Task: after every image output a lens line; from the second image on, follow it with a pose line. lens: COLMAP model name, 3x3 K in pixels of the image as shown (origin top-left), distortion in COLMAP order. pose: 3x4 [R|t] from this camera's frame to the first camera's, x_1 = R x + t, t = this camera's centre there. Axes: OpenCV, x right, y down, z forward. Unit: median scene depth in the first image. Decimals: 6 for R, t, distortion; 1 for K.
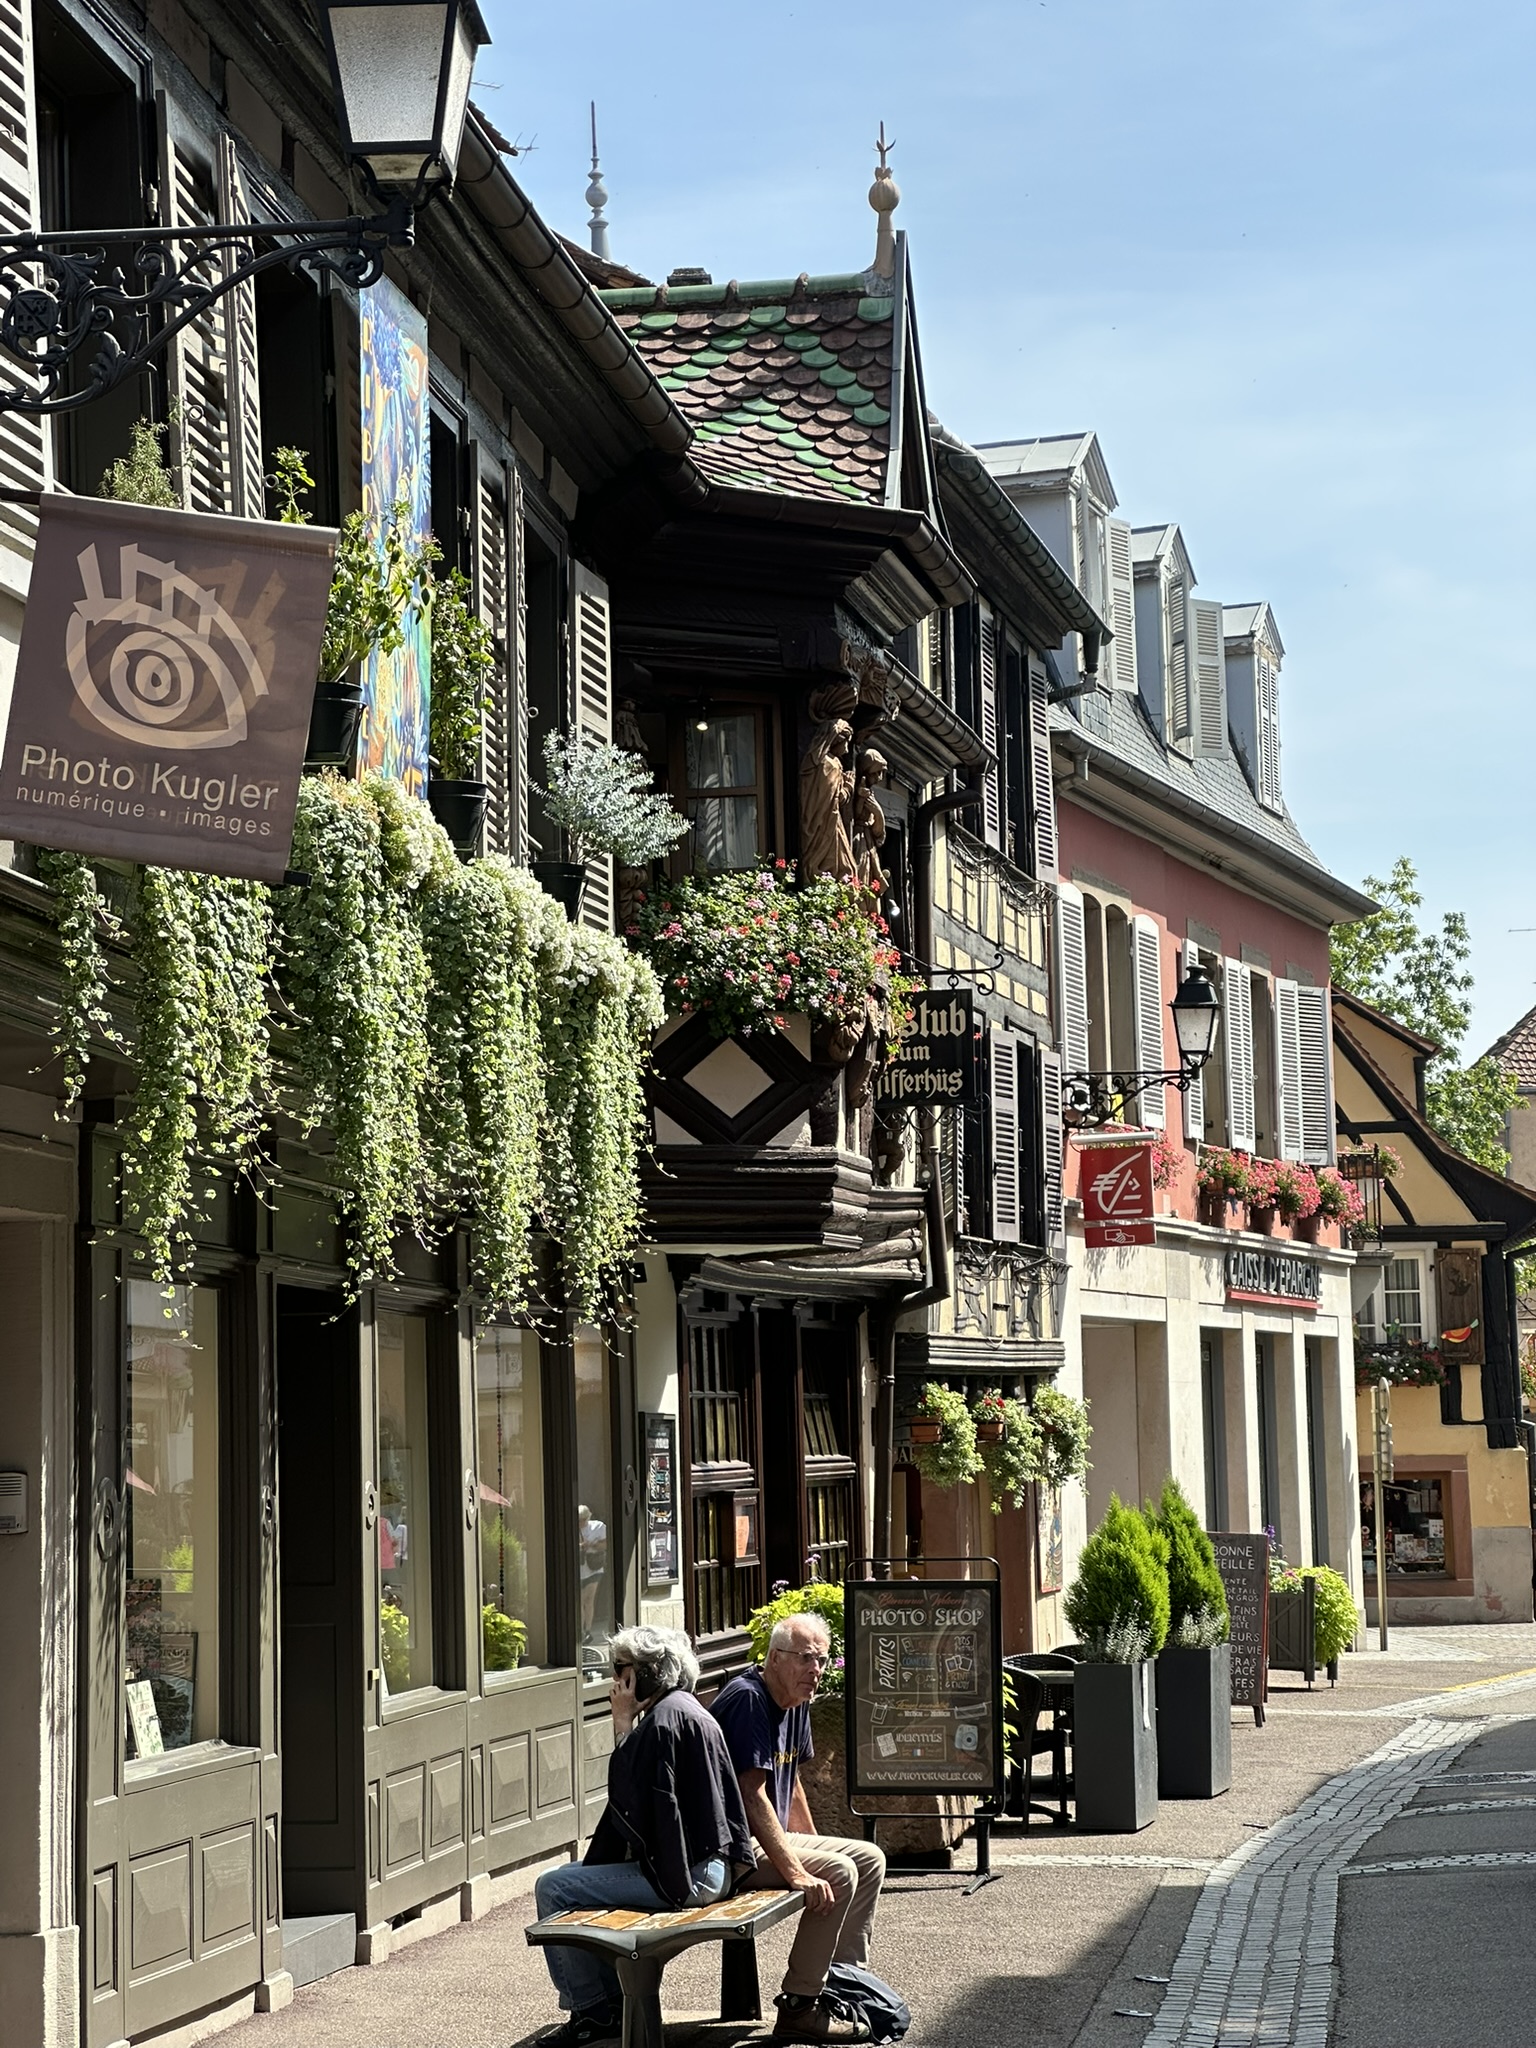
lens RADIAL K [[4669.4, 0, 768.0], [0, 4669.4, 1024.0], [0, 0, 1]] dist [0.025801, 0.070985]
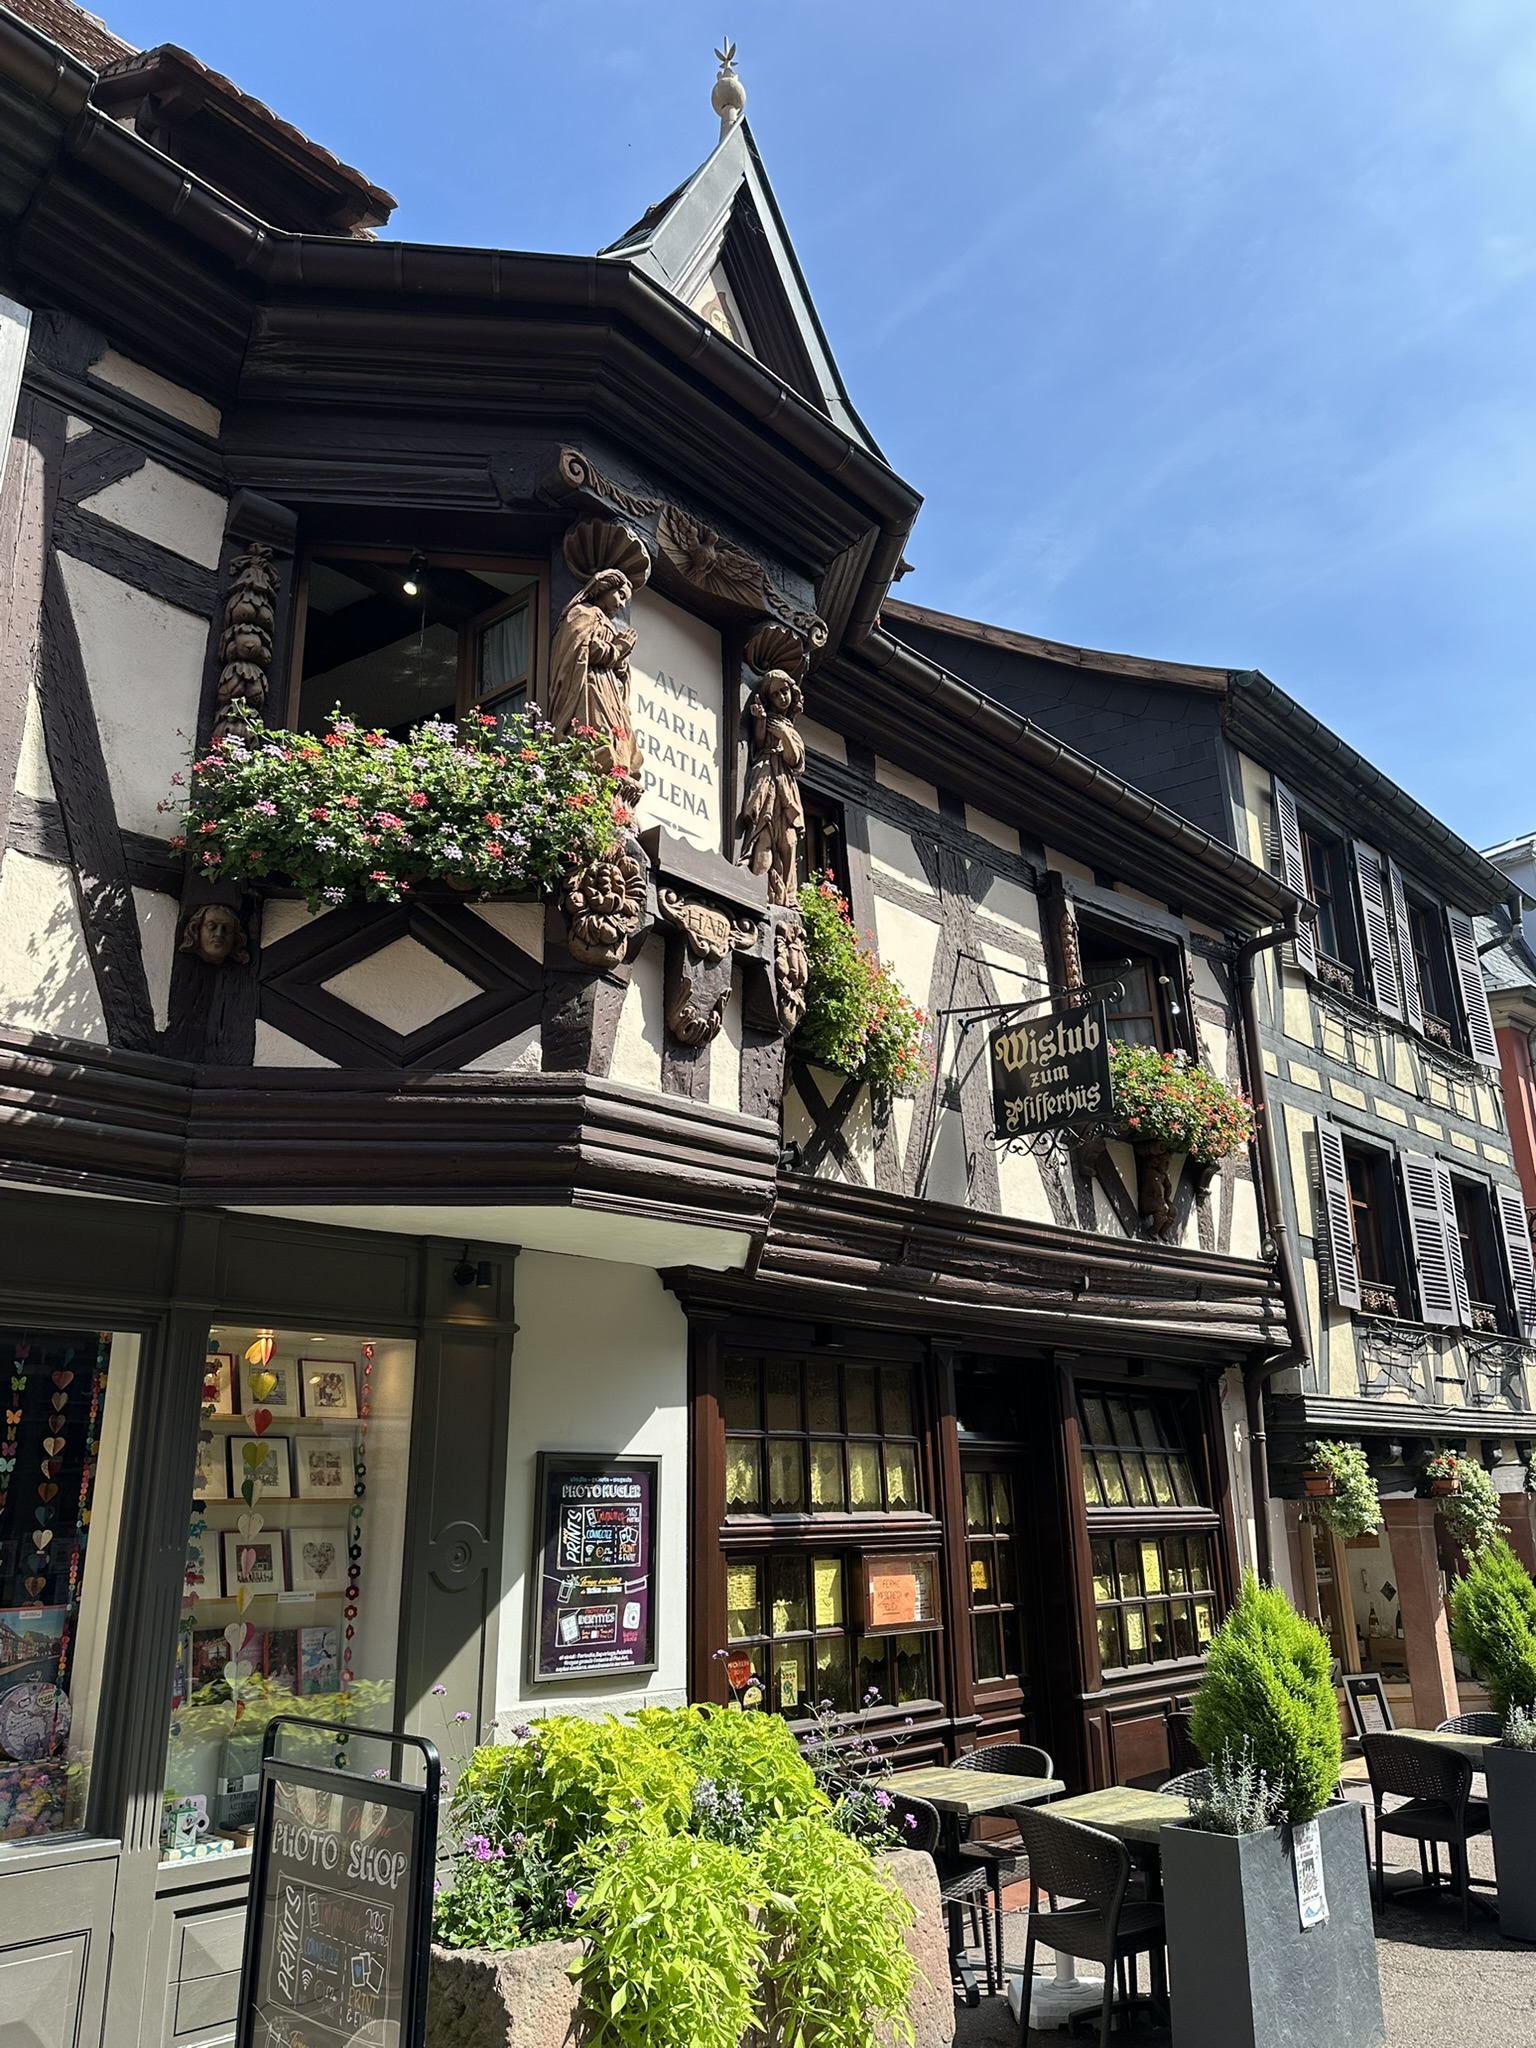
lens RADIAL K [[1416.7, 0, 774.1], [0, 1416.7, 1042.5], [0, 0, 1]] dist [0.153358, -0.213760]
pose [[0.844665, -0.155283, -0.512278, 0.136437], [0.044100, 0.973933, -0.222507, 0.063930], [0.533476, 0.165352, 0.829495, 0.718116]]
